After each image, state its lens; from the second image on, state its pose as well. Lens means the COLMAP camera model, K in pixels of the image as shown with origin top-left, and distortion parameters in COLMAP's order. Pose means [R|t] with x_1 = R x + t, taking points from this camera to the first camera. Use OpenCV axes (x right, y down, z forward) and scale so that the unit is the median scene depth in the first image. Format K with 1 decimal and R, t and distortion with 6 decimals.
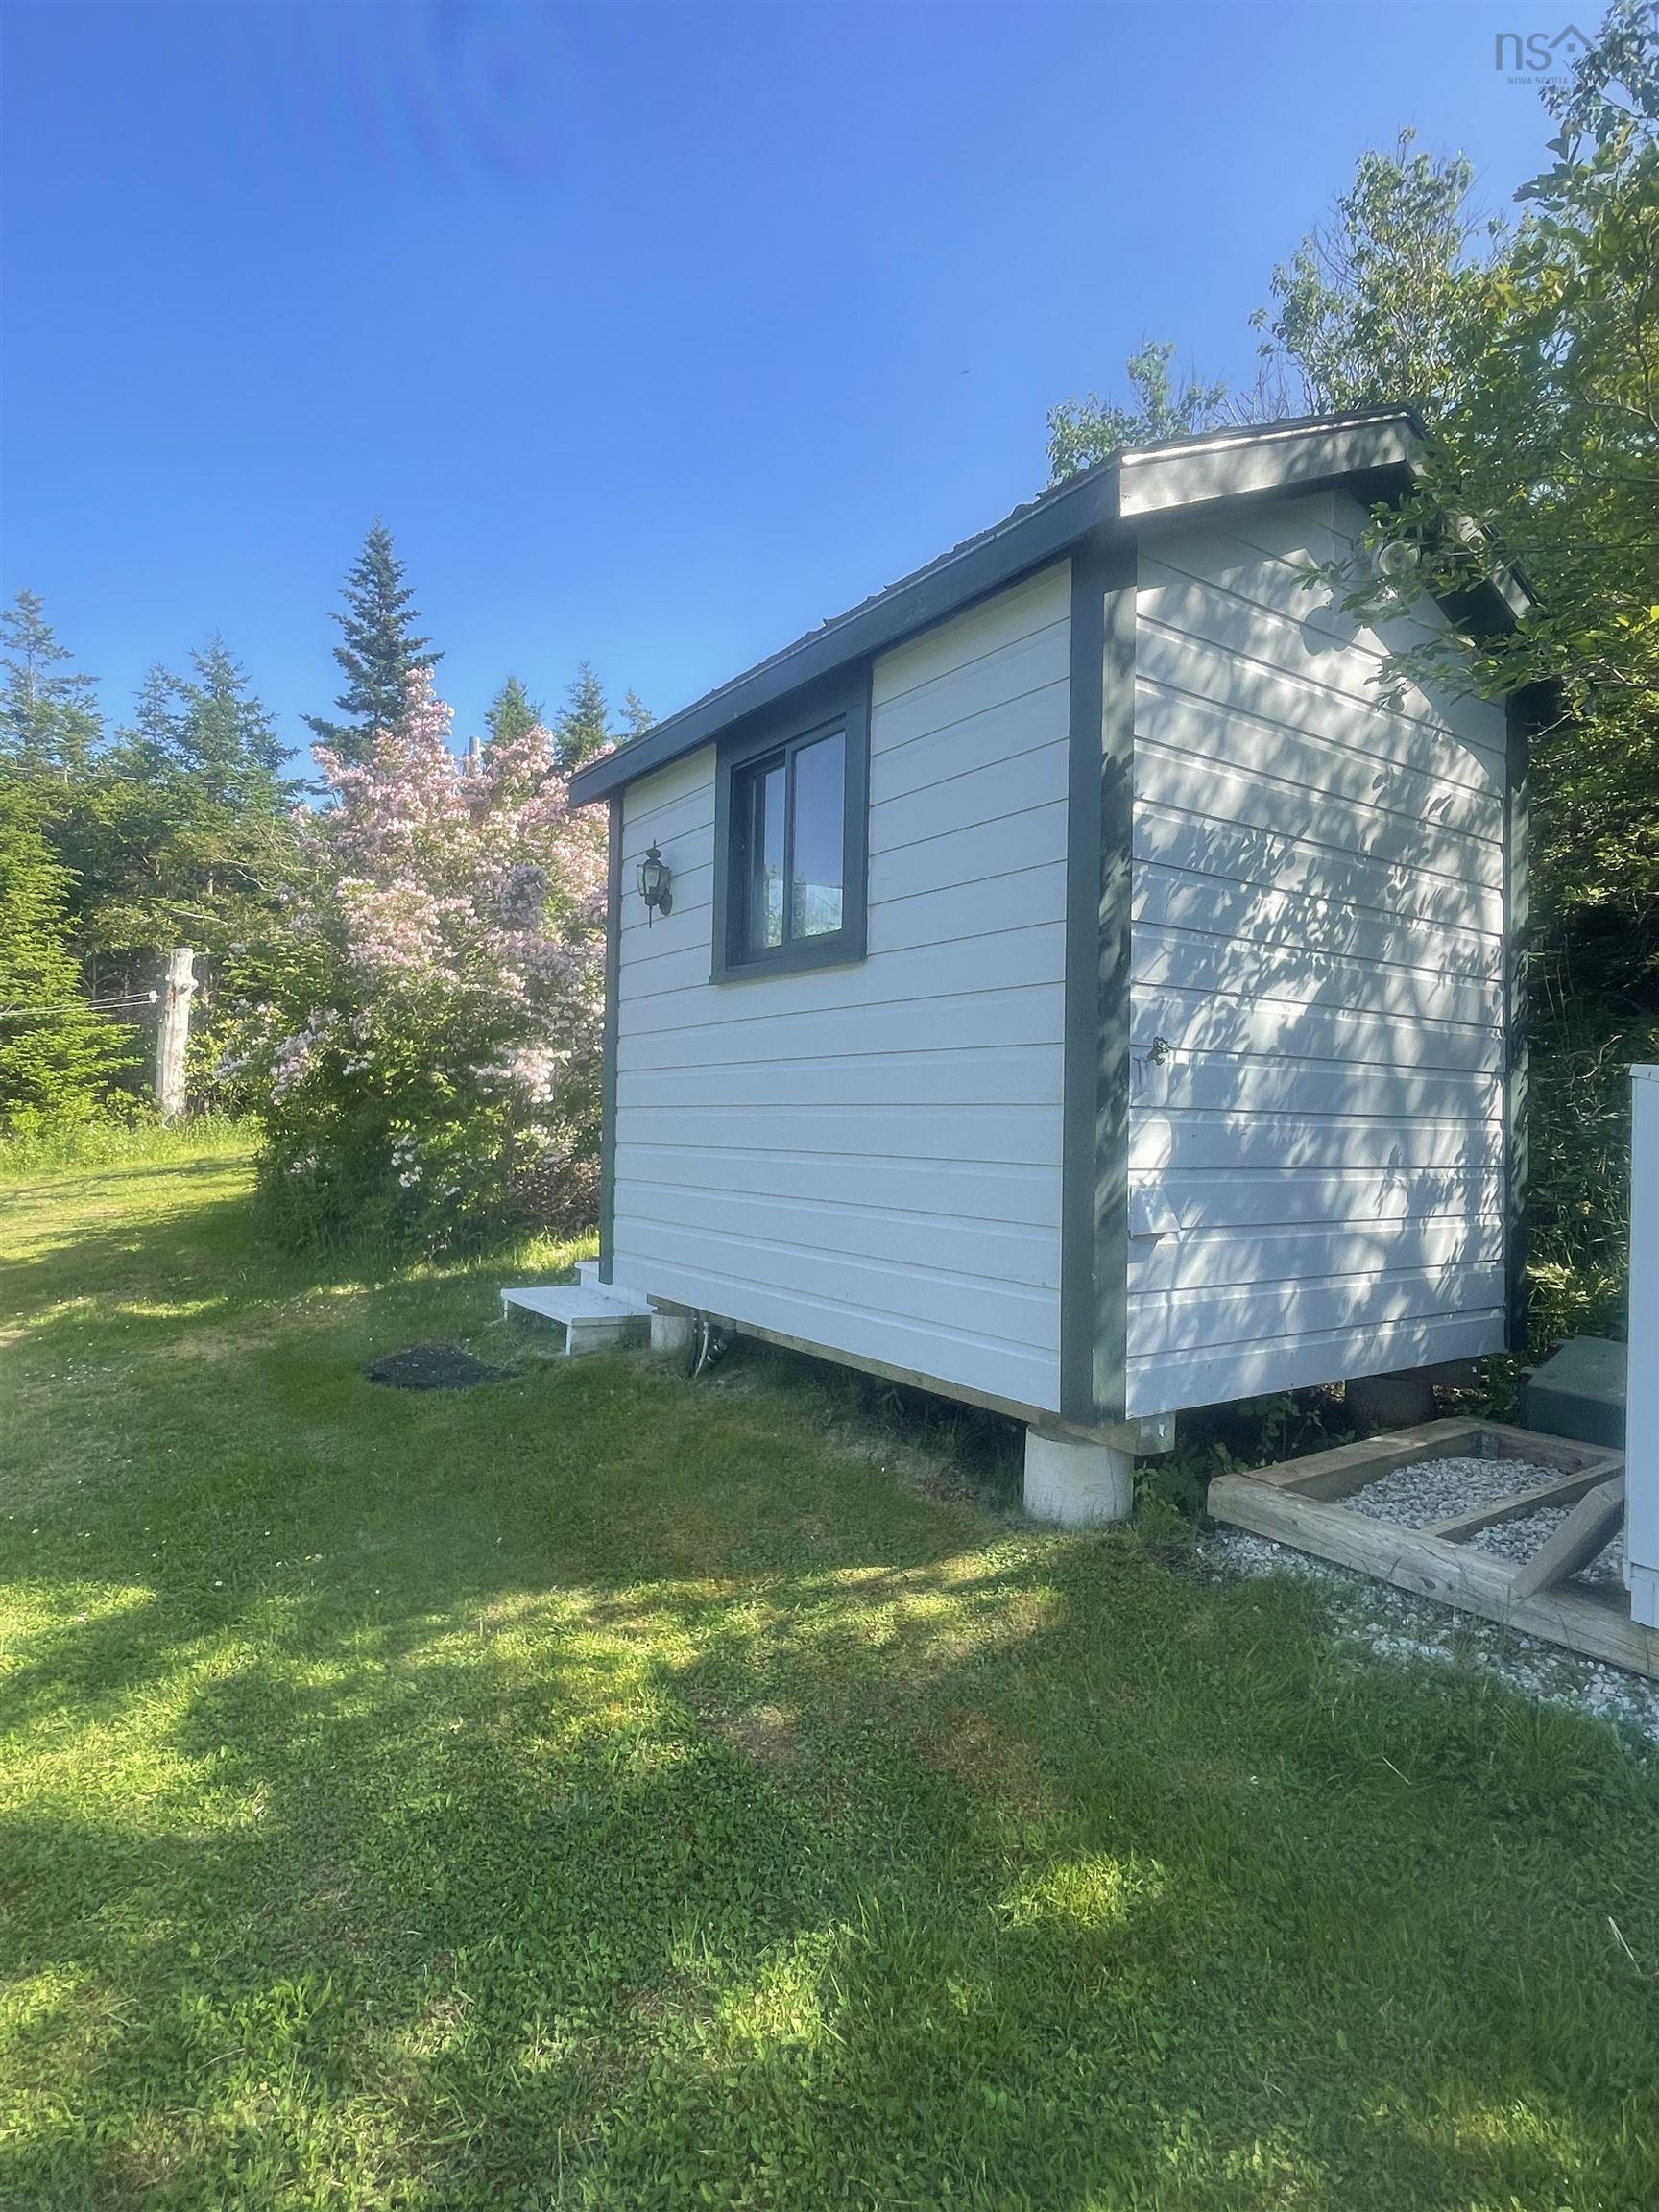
lens RADIAL K [[1212.0, 0, 829.3], [0, 1212.0, 1091.8], [0, 0, 1]] dist [-0.002022, 0.002281]
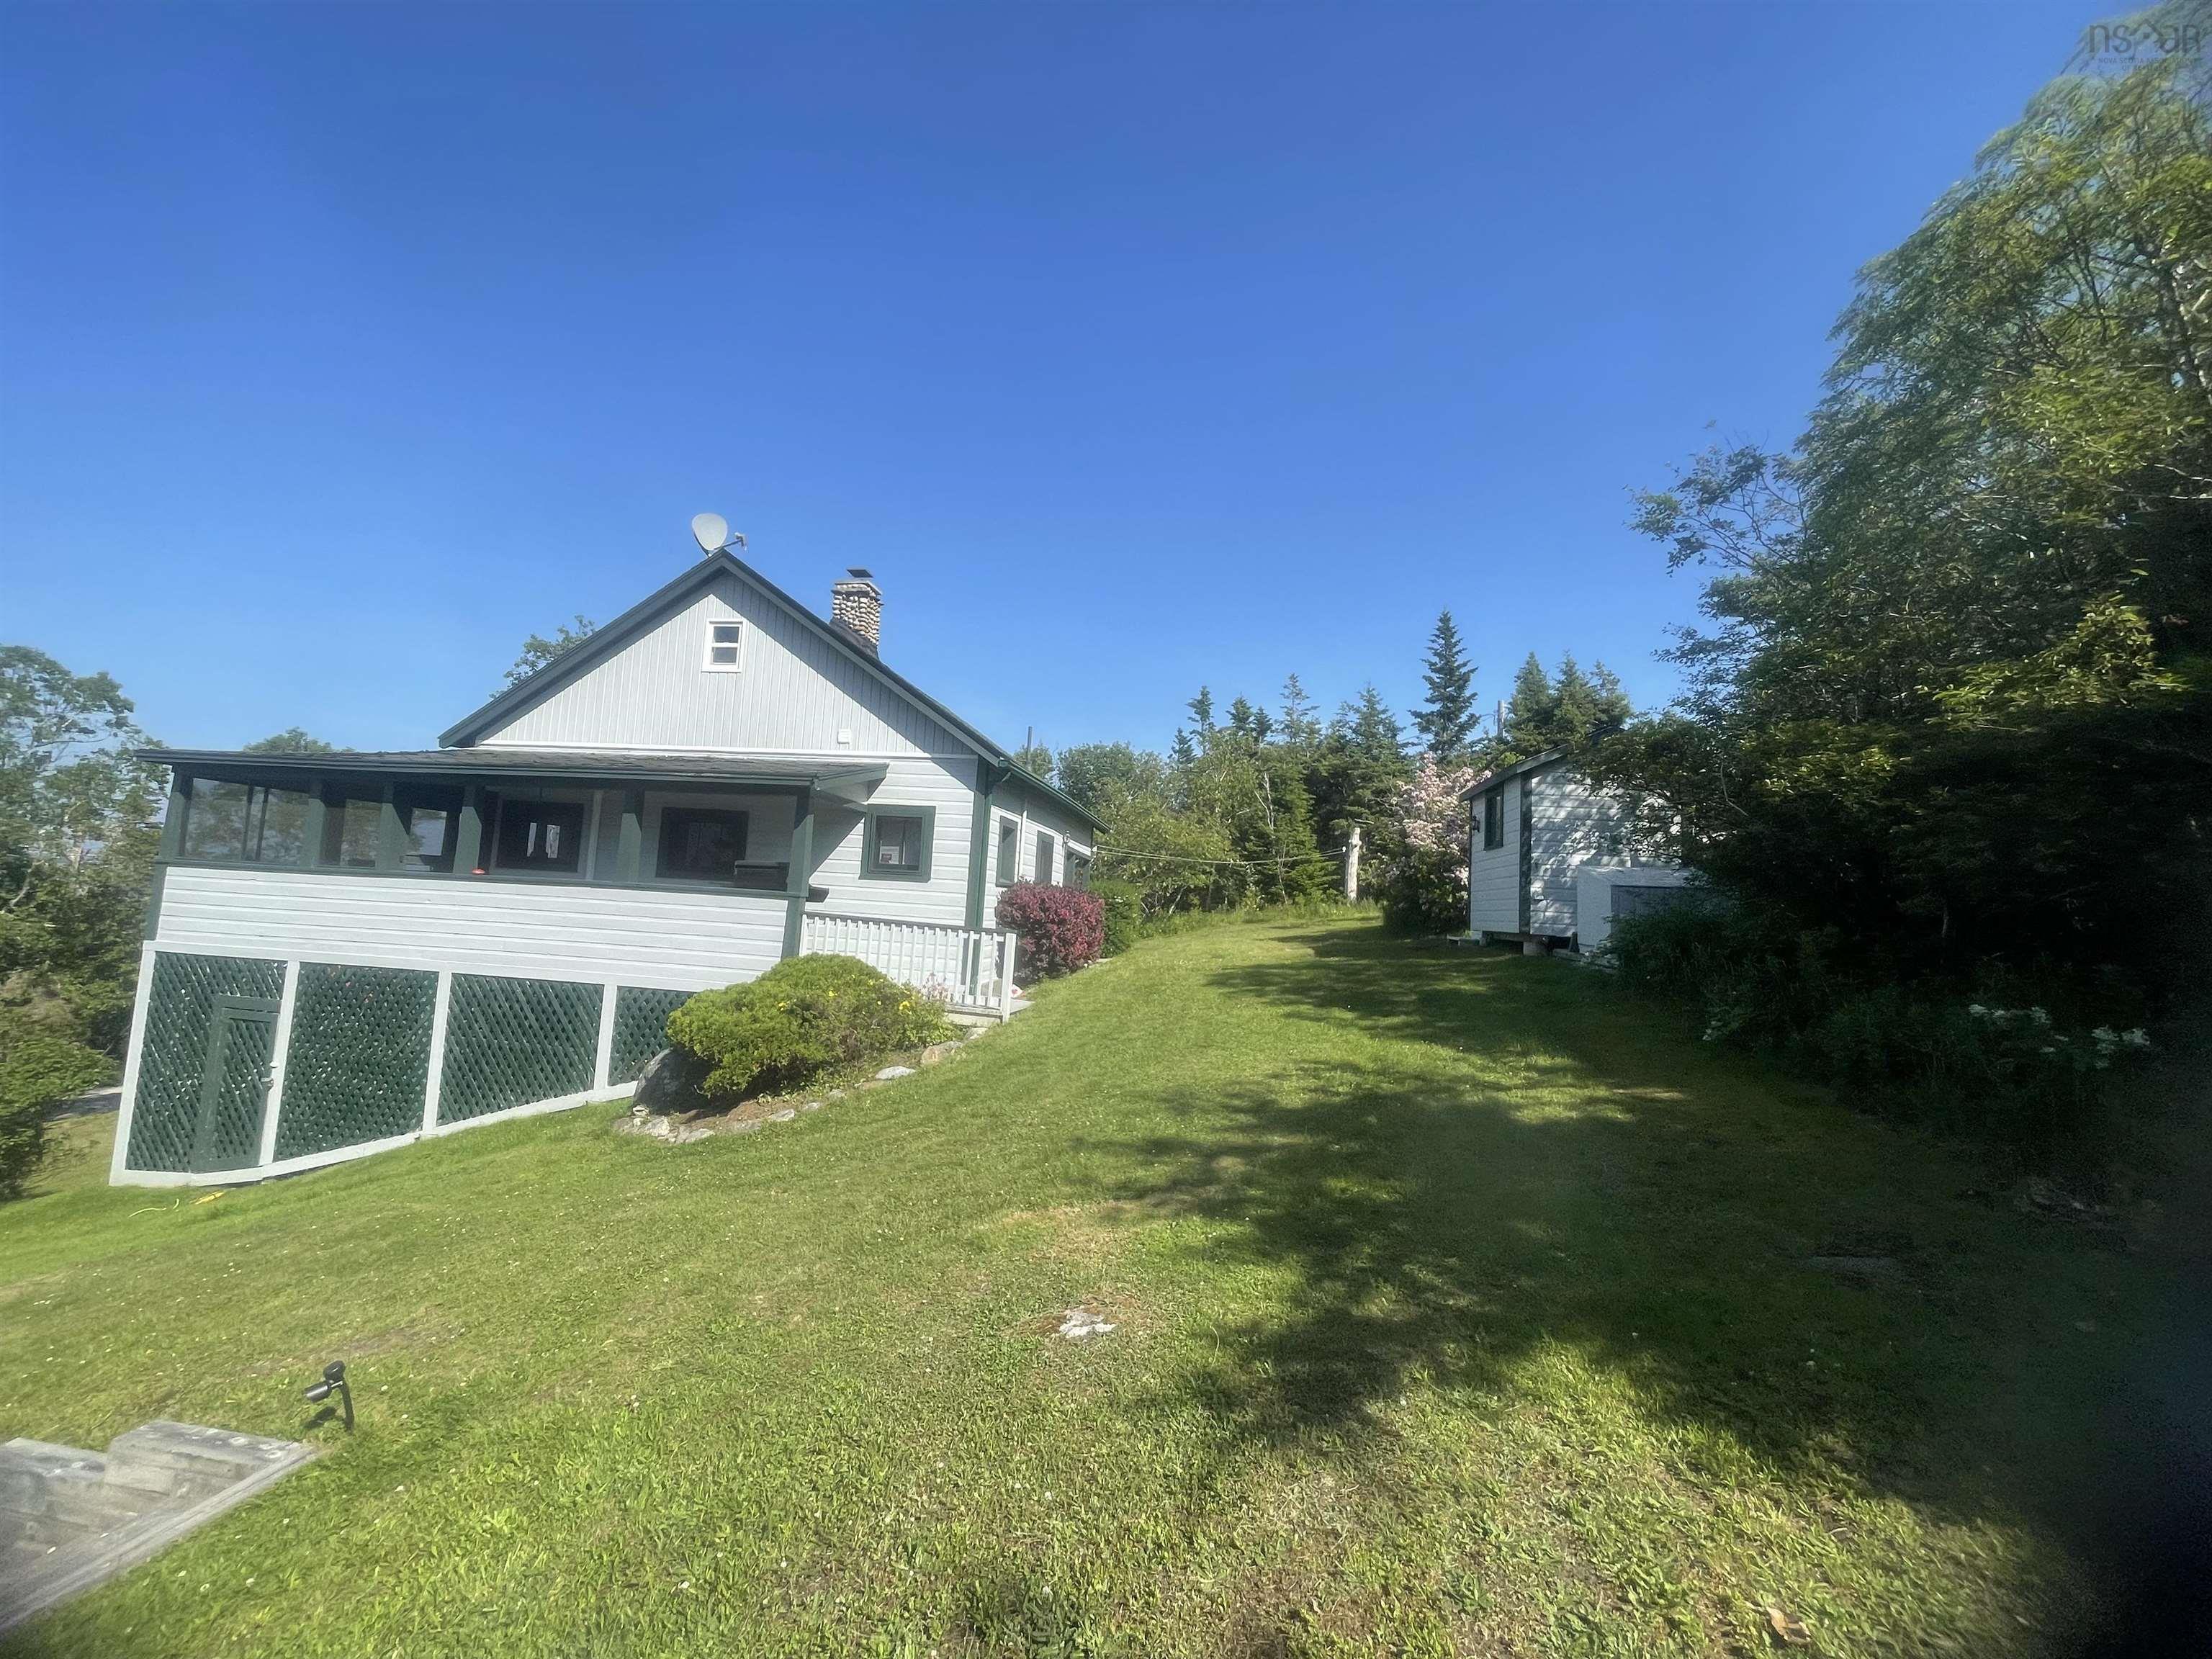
lens RADIAL K [[905.5, 0, 1106.4], [0, 905.5, 830.2], [0, 0, 1]] dist [-0.004209, 0.000966]
pose [[0.734512, -0.032453, -0.677819, 0.321519], [-0.027060, 0.996661, -0.077042, 0.034327], [0.678056, 0.074930, 0.731181, -0.653813]]
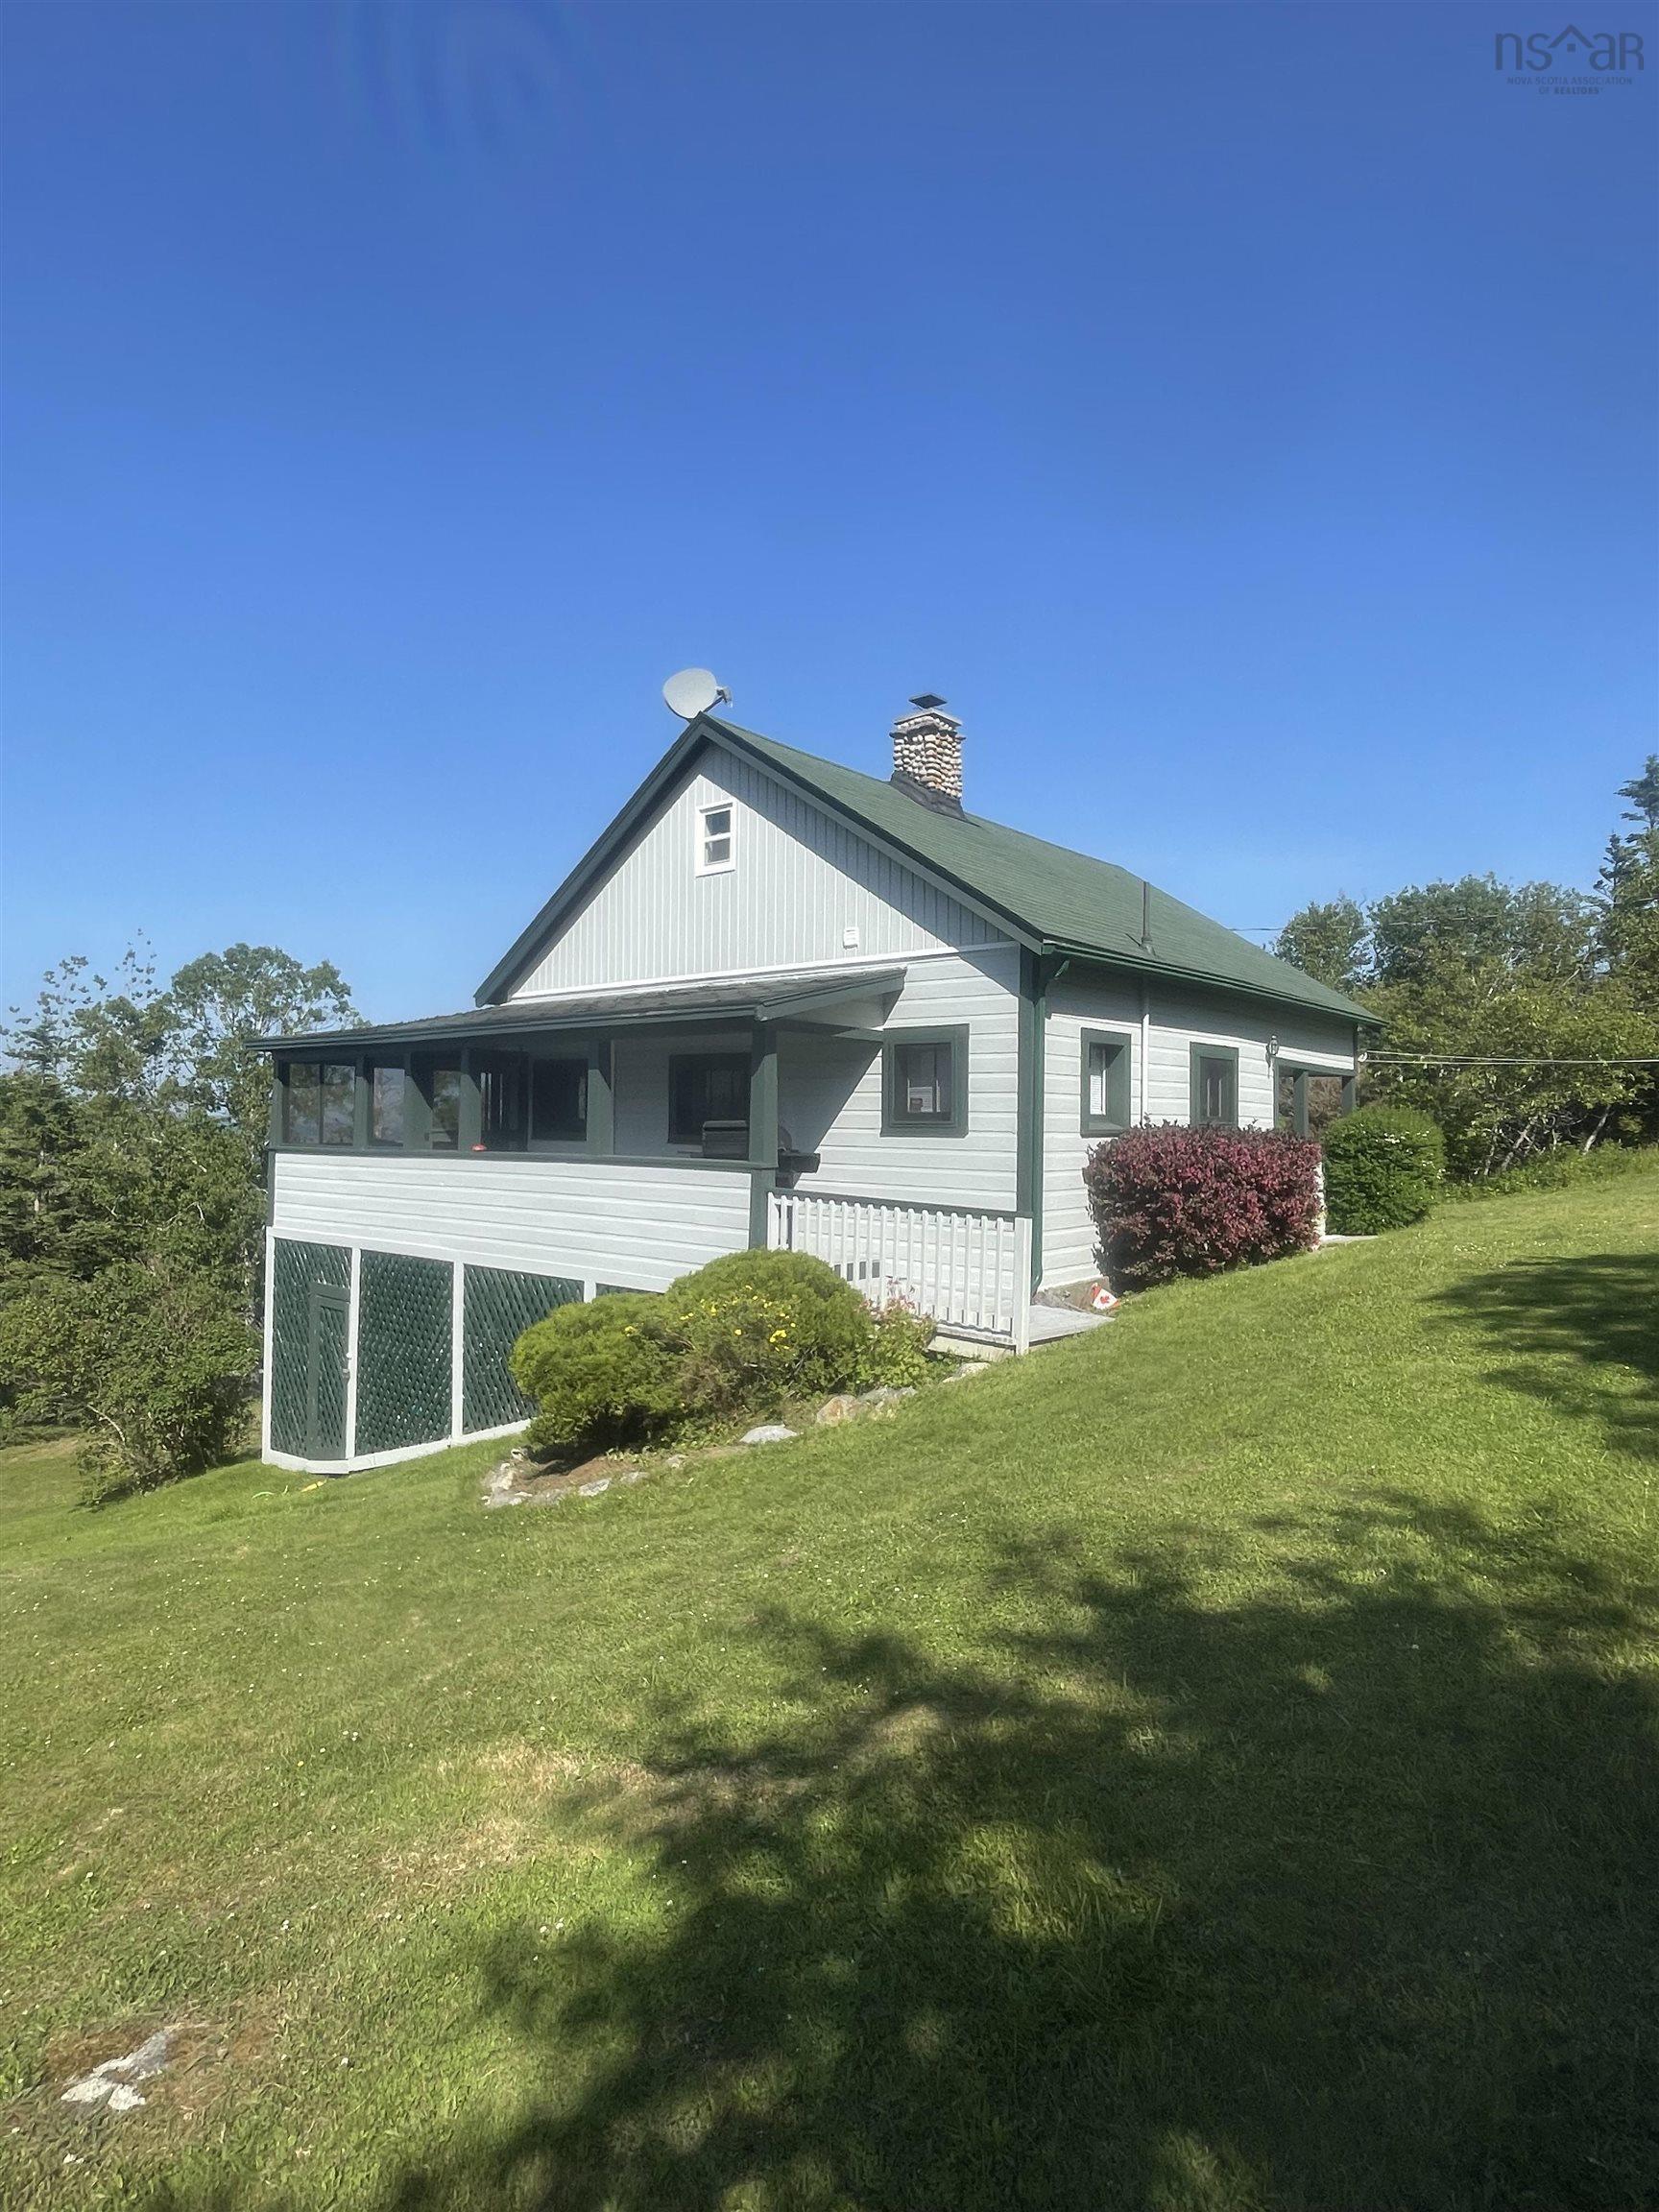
lens RADIAL K [[1212.0, 0, 838.4], [0, 1212.0, 1092.0], [0, 0, 1]] dist [-0.002022, 0.002281]
pose [[0.269795, -0.037630, -0.962182, 0.340601], [0.018483, 0.999254, -0.033898, 0.020432], [0.962740, -0.008638, 0.270290, -0.459115]]
